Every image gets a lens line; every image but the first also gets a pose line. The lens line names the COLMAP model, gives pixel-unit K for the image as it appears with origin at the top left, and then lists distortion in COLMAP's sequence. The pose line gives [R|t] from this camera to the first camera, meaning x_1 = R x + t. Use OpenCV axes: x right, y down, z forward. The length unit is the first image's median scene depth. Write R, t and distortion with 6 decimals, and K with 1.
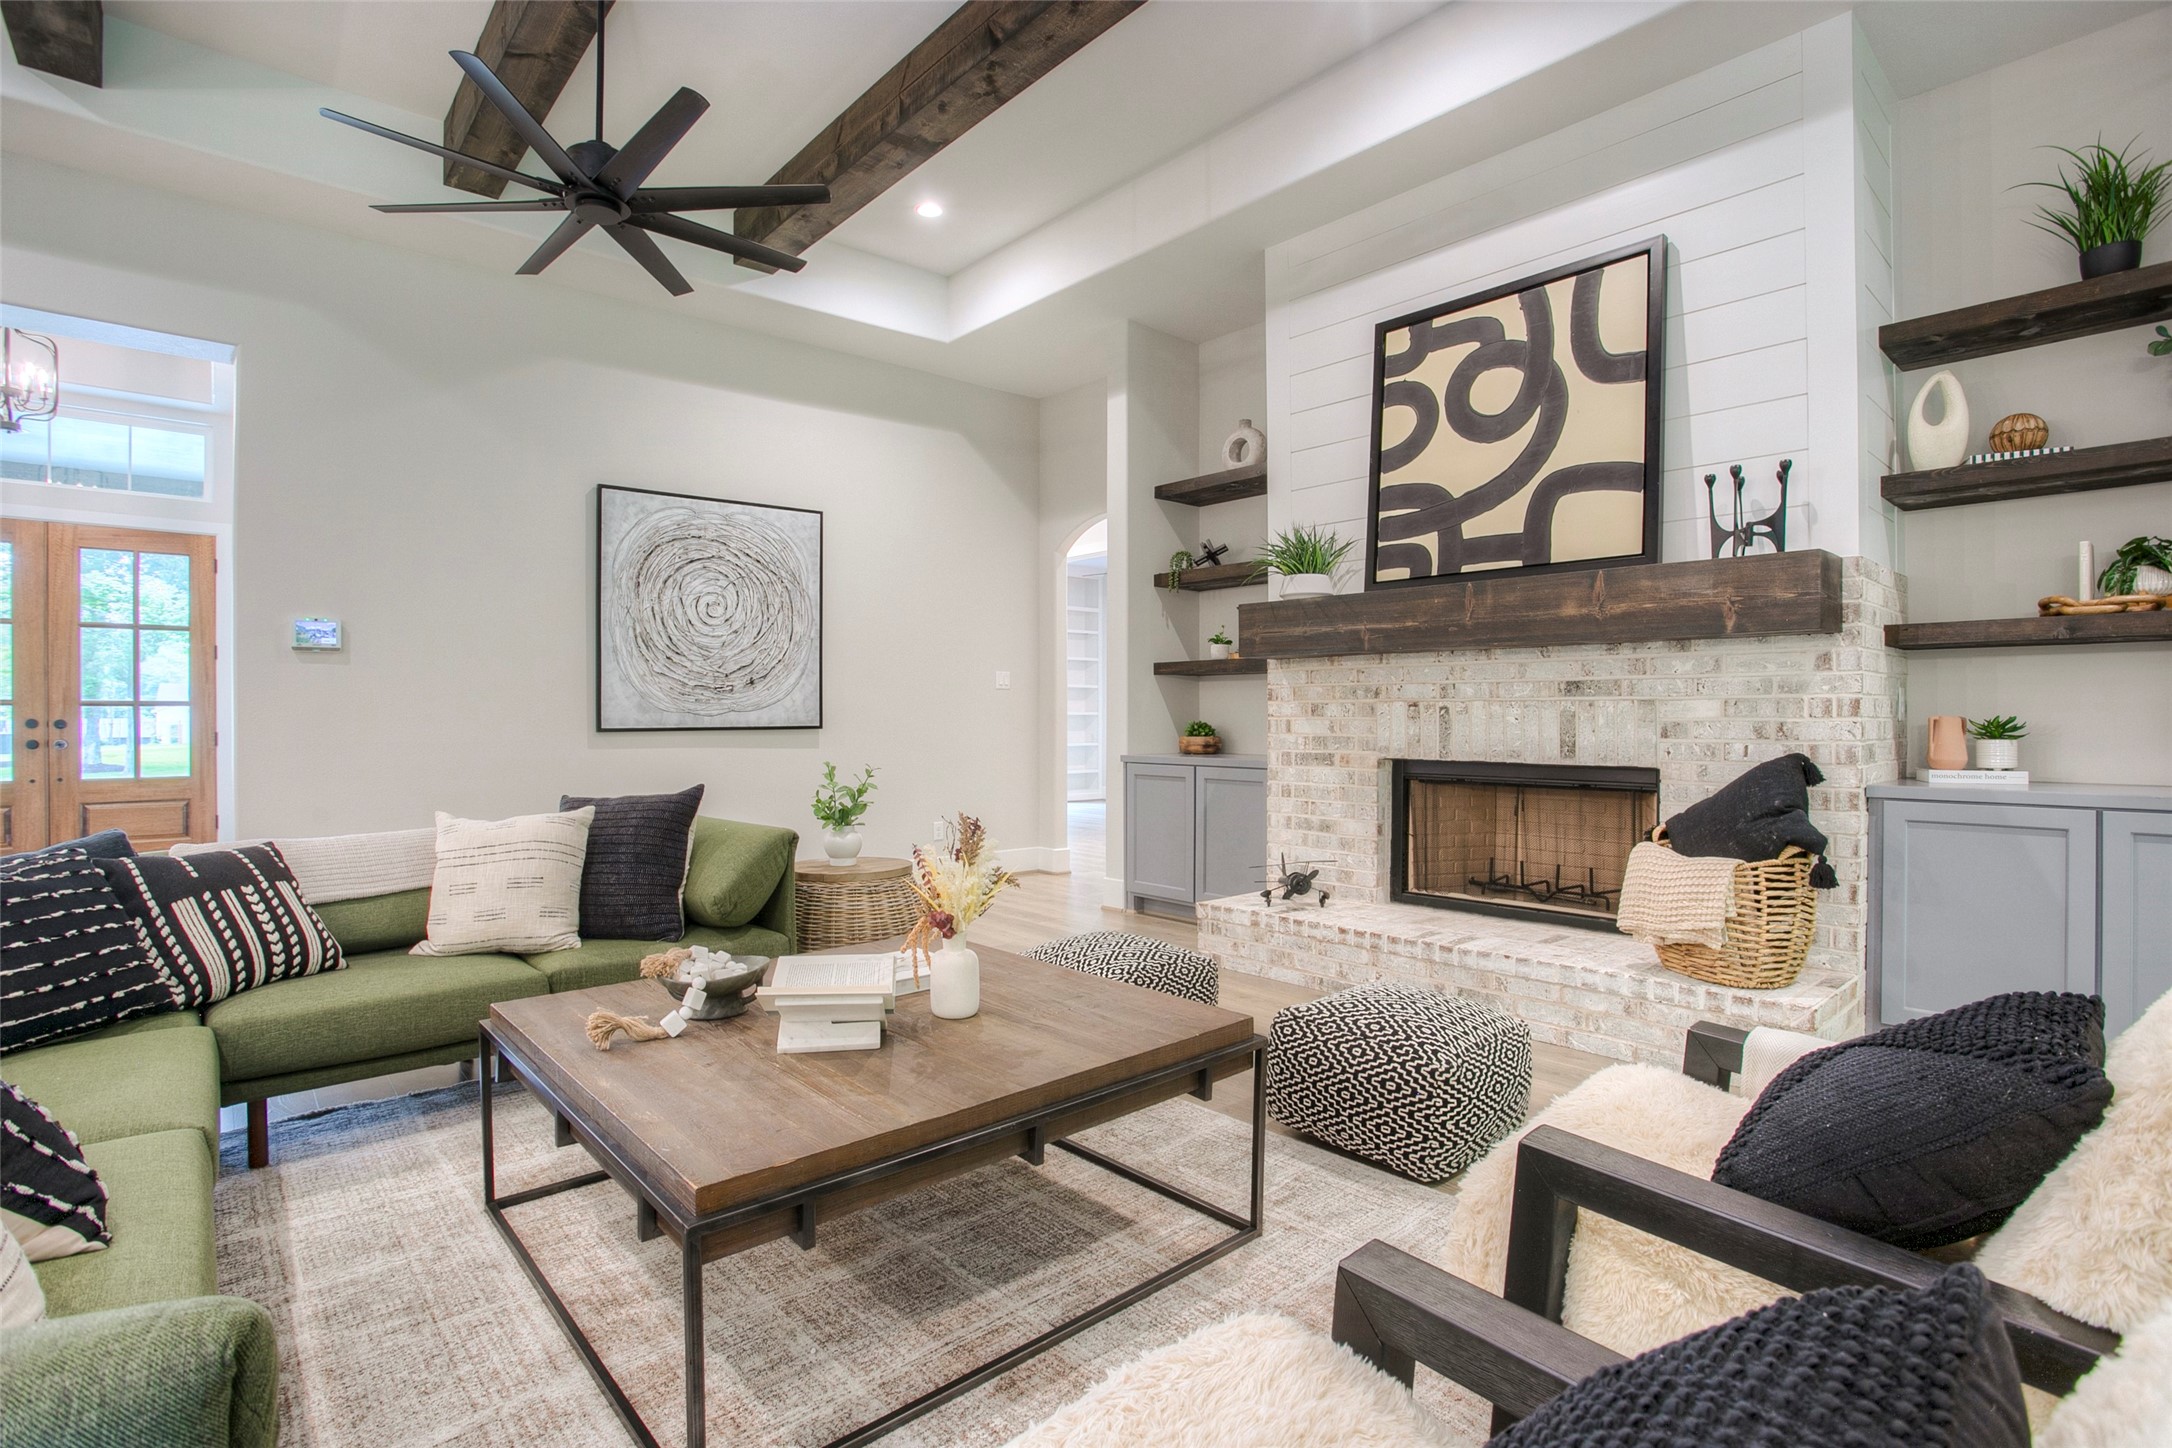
lens RADIAL K [[1074.8, 0, 1089.5], [0, 1074.8, 716.9], [0, 0, 1]] dist [-0.014651, 0.000983]
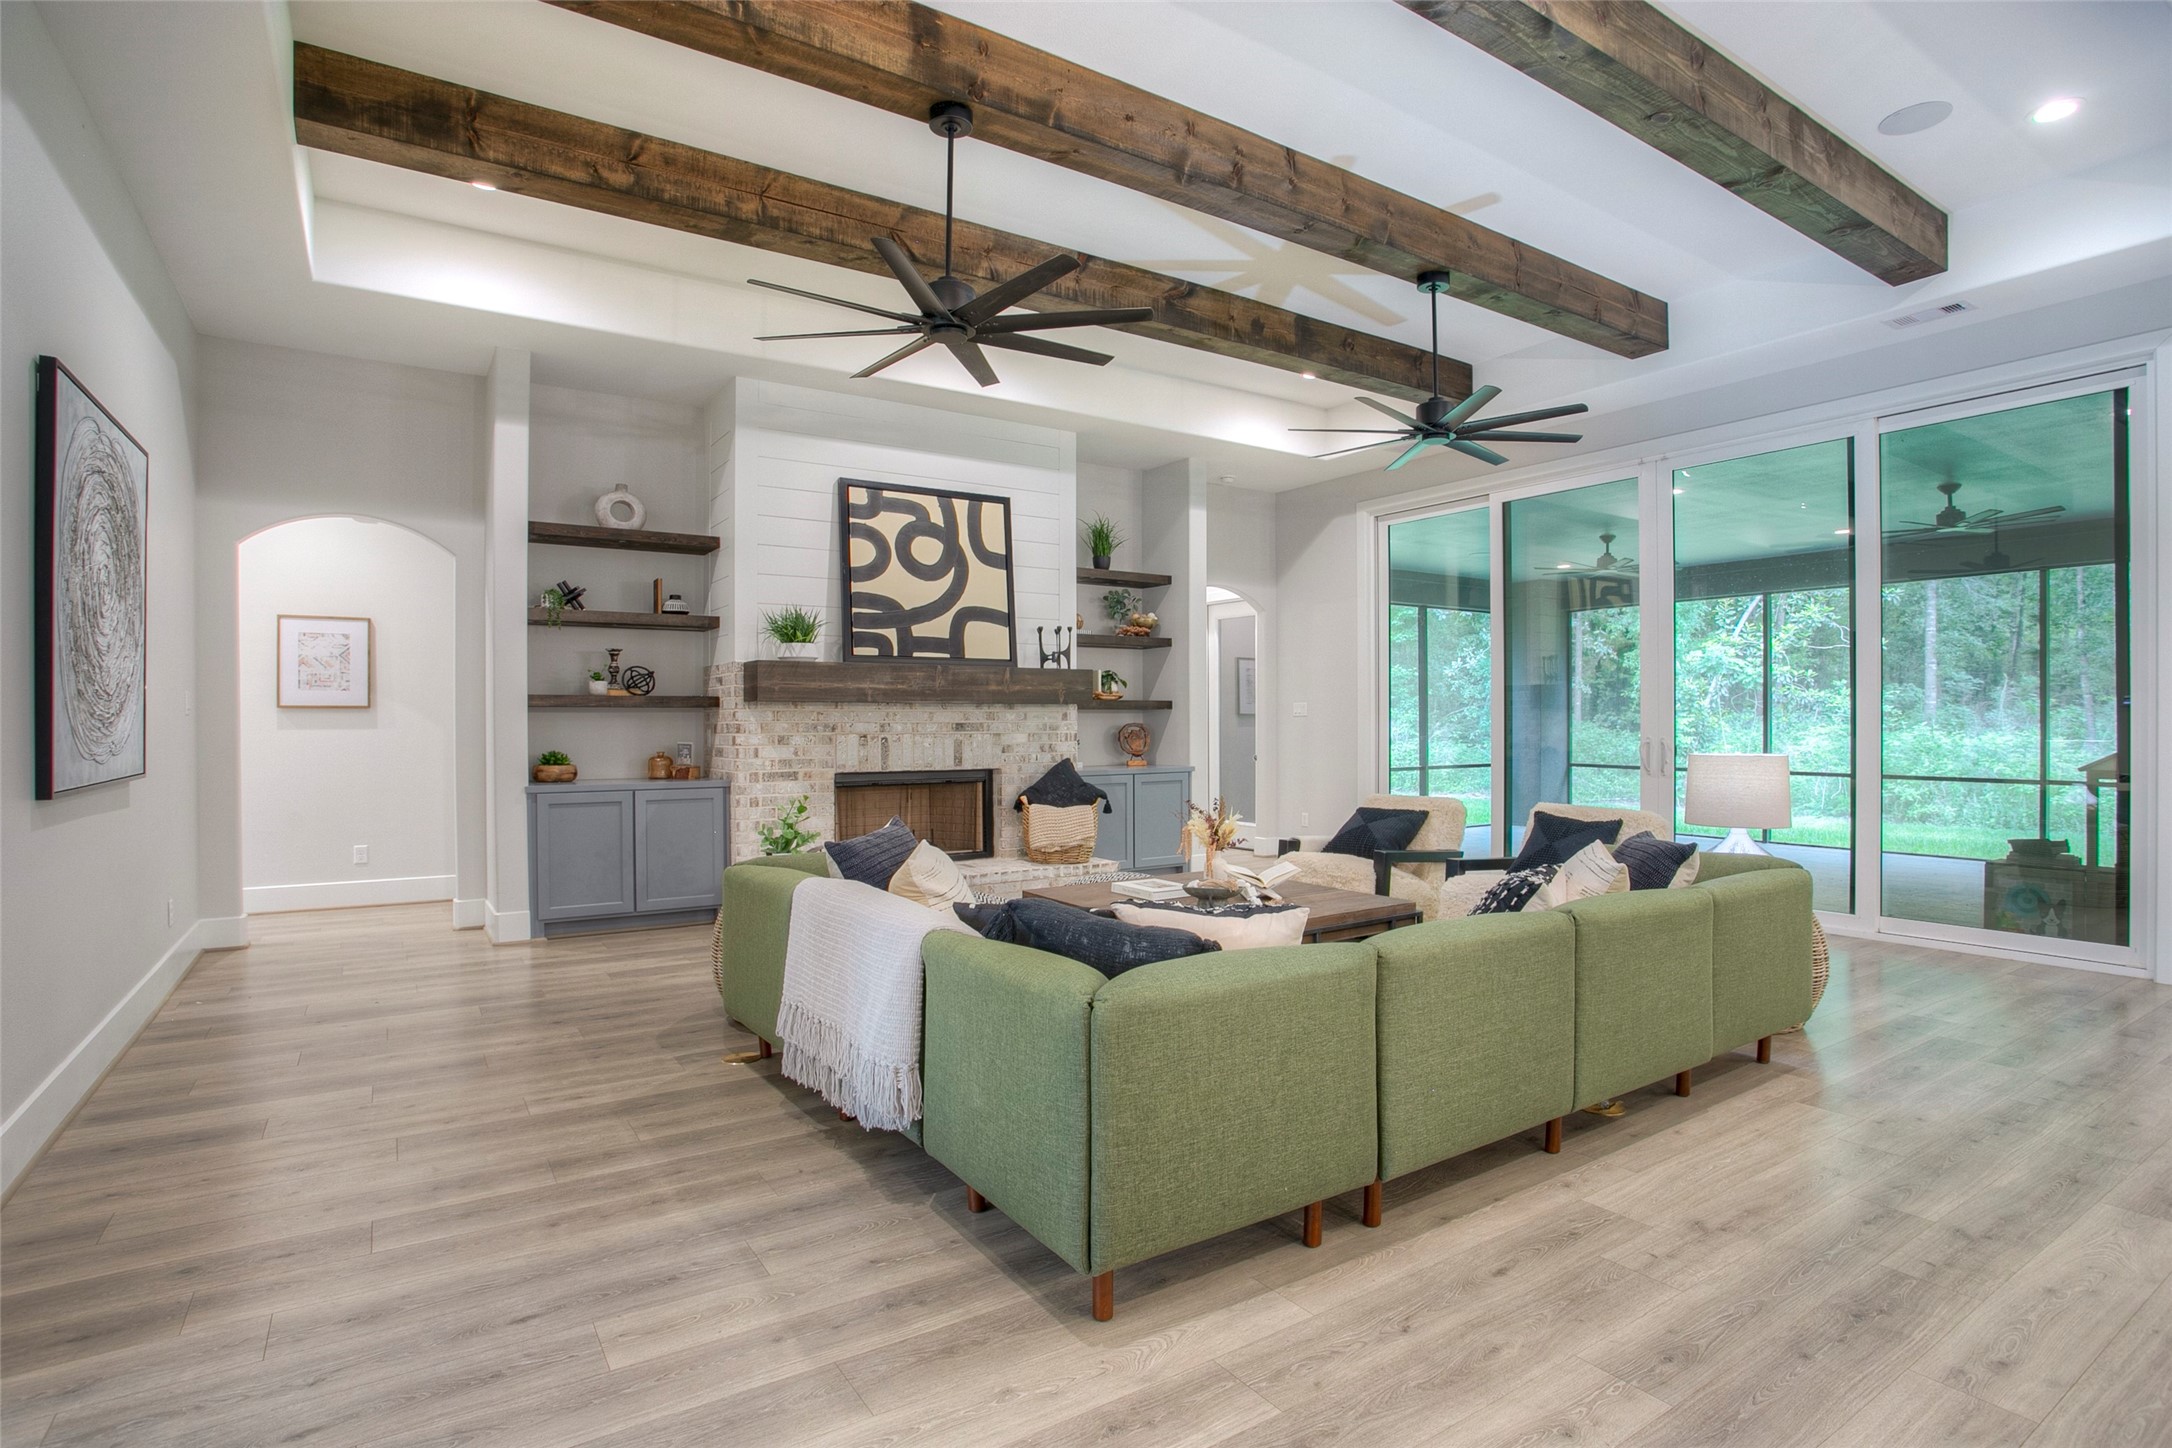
lens RADIAL K [[1074.8, 0, 1090.7], [0, 1074.8, 732.7], [0, 0, 1]] dist [-0.014651, 0.000983]
pose [[0.197025, -0.015333, 0.980279, -1.200361], [0.001117, 0.999881, 0.015415, -0.042188], [-0.980398, -0.001943, 0.197018, 0.403520]]
